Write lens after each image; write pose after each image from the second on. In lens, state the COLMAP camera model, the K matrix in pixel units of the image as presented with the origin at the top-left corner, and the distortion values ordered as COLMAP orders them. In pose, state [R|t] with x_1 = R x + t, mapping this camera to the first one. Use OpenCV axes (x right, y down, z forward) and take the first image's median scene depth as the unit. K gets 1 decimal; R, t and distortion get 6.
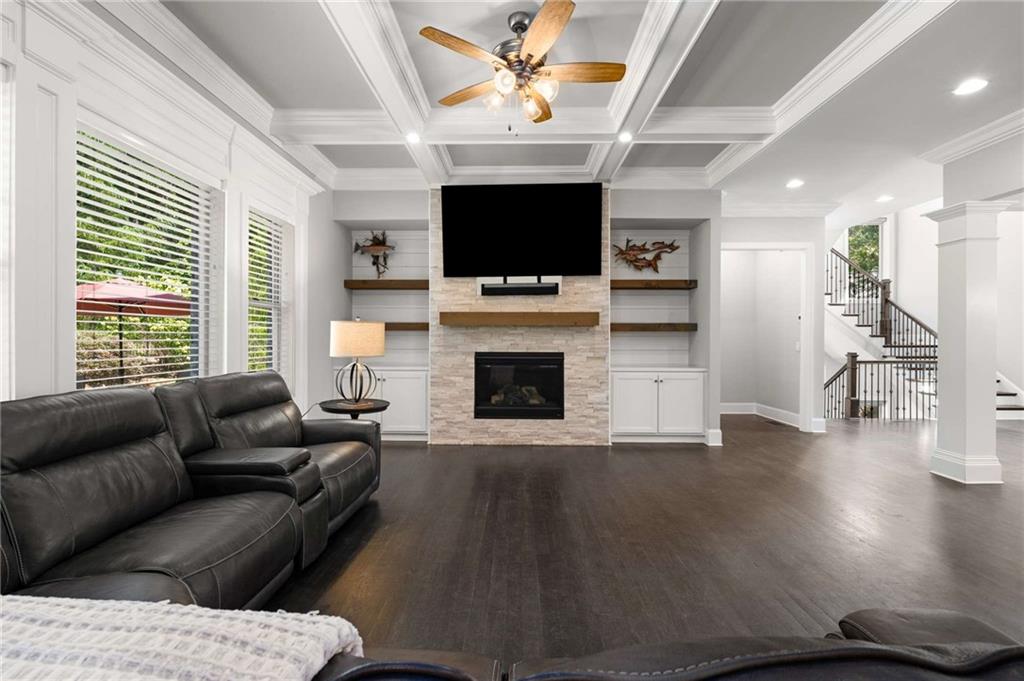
lens RADIAL K [[449.0, 0, 513.0], [0, 449.0, 339.5], [0, 0, 1]] dist [-0.005145, 0.000847]
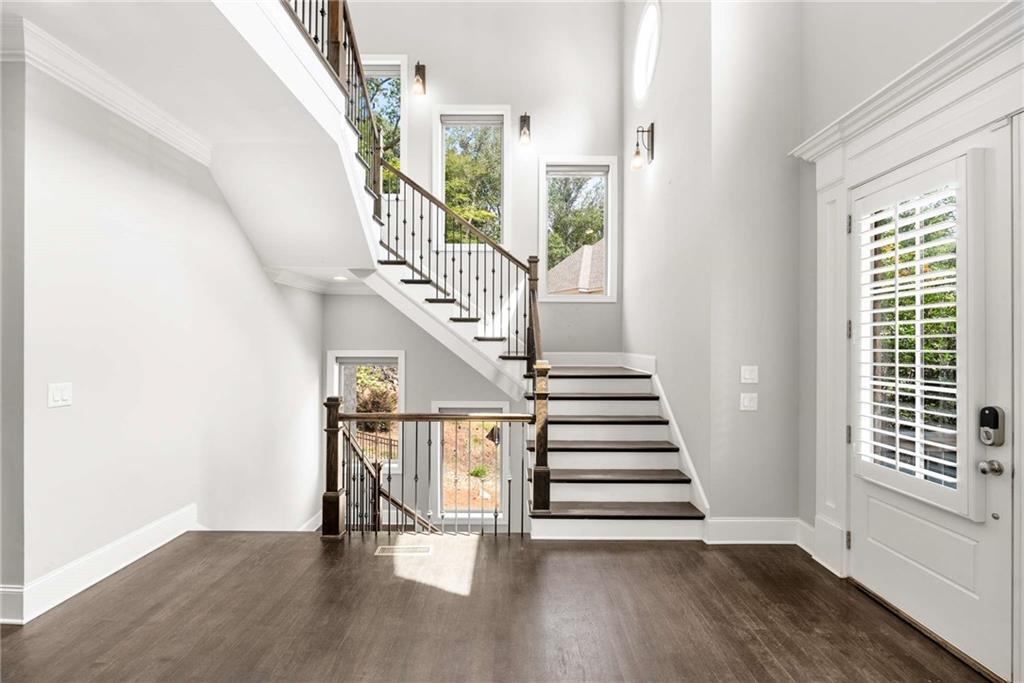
lens RADIAL K [[449.0, 0, 511.9], [0, 449.0, 345.4], [0, 0, 1]] dist [-0.005145, 0.000847]
pose [[0.999928, 0.007474, 0.009419, 1.406275], [-0.007463, 0.999971, -0.001184, -0.033650], [-0.009428, 0.001114, 0.999955, 0.858556]]
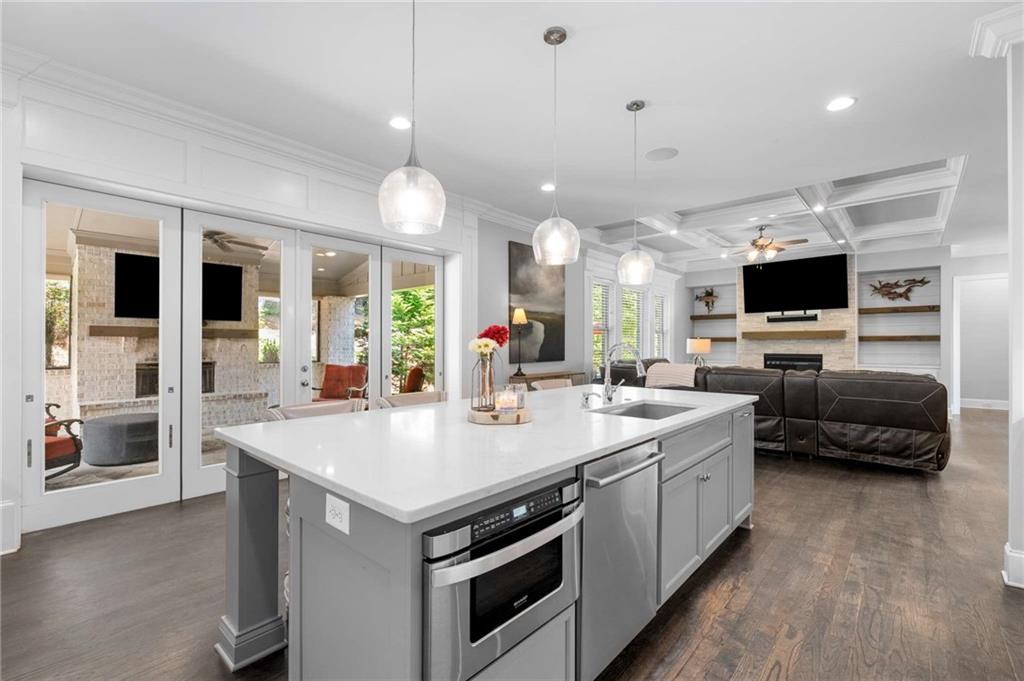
lens RADIAL K [[449.0, 0, 509.3], [0, 449.0, 341.2], [0, 0, 1]] dist [-0.005145, 0.000847]
pose [[0.749238, -0.005676, -0.662277, 0.344743], [-0.003324, 0.999918, -0.012330, 0.004437], [0.662293, 0.011439, 0.749158, -1.040950]]
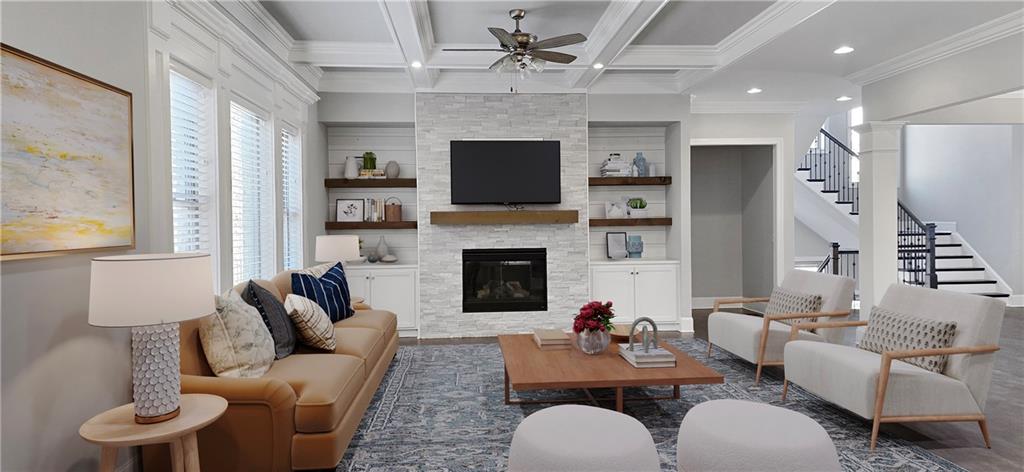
lens RADIAL K [[682.8, 0, 514.0], [0, 682.8, 237.9], [0, 0, 1]] dist [0.064399, -0.002264]
pose [[0.996087, -0.017189, 0.086693, -0.101946], [0.015779, 0.999732, 0.016926, -0.023492], [-0.086961, -0.015492, 0.996091, -0.600295]]
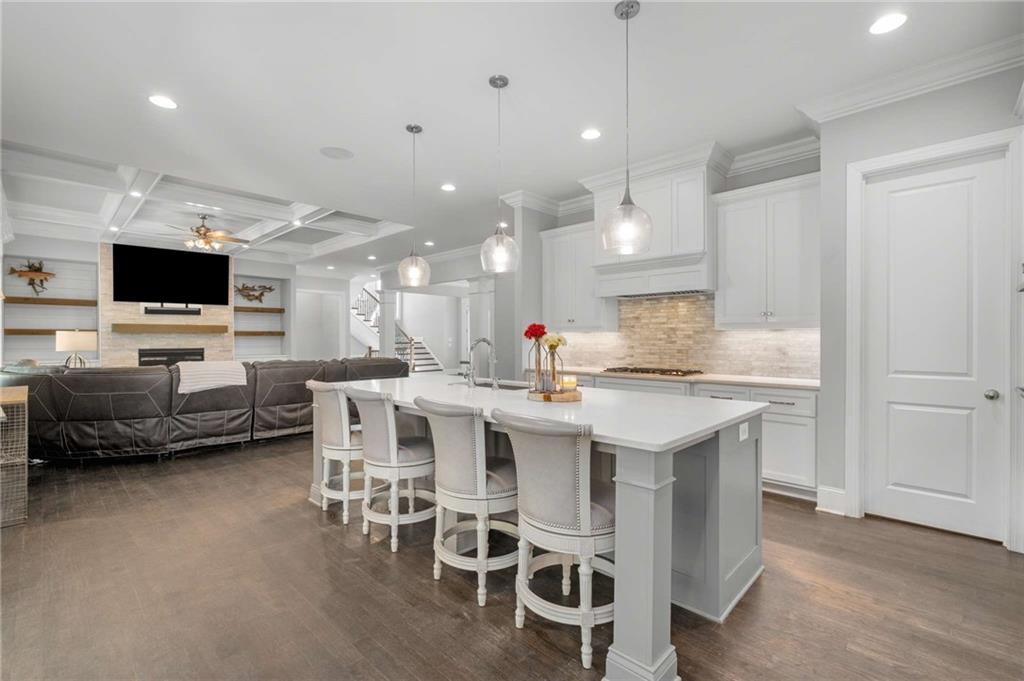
lens RADIAL K [[449.0, 0, 509.3], [0, 449.0, 340.9], [0, 0, 1]] dist [-0.005145, 0.000847]
pose [[0.685210, -0.007568, 0.728306, -0.339386], [0.005901, 0.999971, 0.004840, -0.000328], [-0.728322, 0.000981, 0.685235, -1.050529]]
